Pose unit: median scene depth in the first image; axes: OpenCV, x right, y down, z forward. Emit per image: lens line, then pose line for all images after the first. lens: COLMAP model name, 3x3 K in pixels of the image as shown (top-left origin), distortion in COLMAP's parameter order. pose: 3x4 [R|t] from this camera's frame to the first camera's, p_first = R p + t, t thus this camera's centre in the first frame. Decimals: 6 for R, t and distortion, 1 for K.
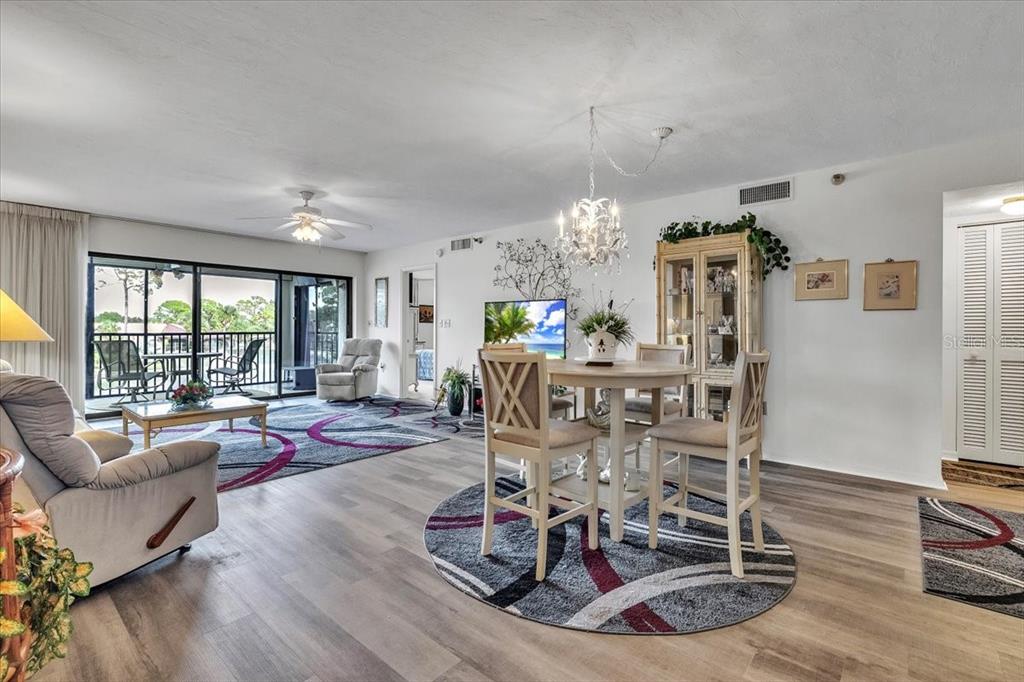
lens RADIAL K [[495.2, 0, 510.1], [0, 495.2, 334.5], [0, 0, 1]] dist [0.001196, 0.000086]
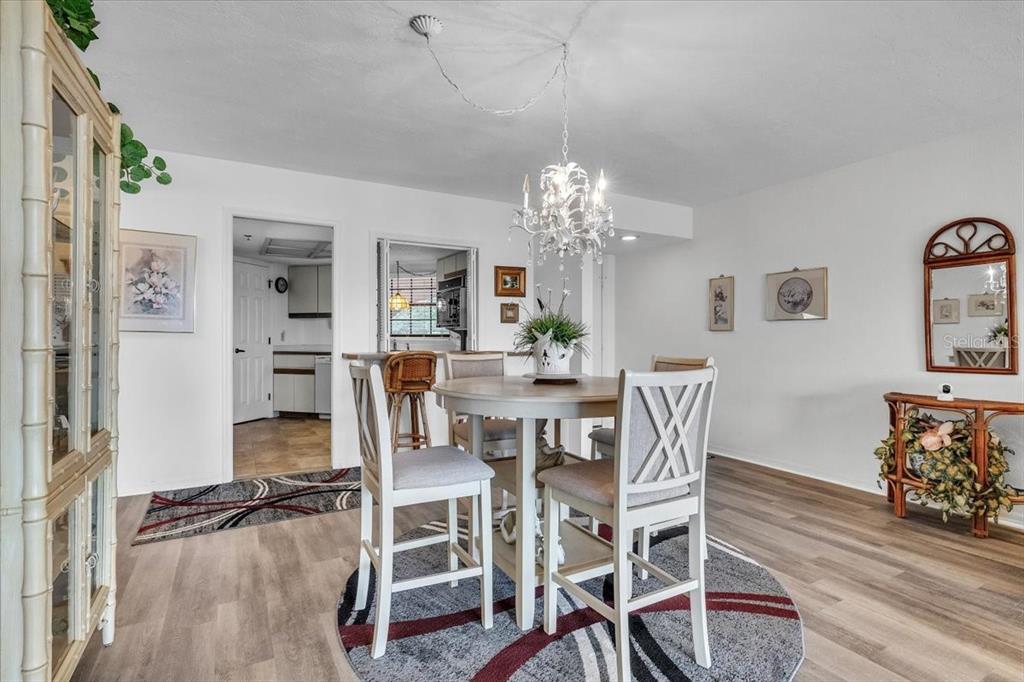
lens RADIAL K [[495.2, 0, 510.1], [0, 495.2, 334.5], [0, 0, 1]] dist [0.001196, 0.000086]
pose [[-0.937168, -0.002389, 0.348871, -0.029750], [-0.003442, 0.999991, -0.002400, -0.013338], [-0.348863, -0.003450, -0.937168, 1.857007]]
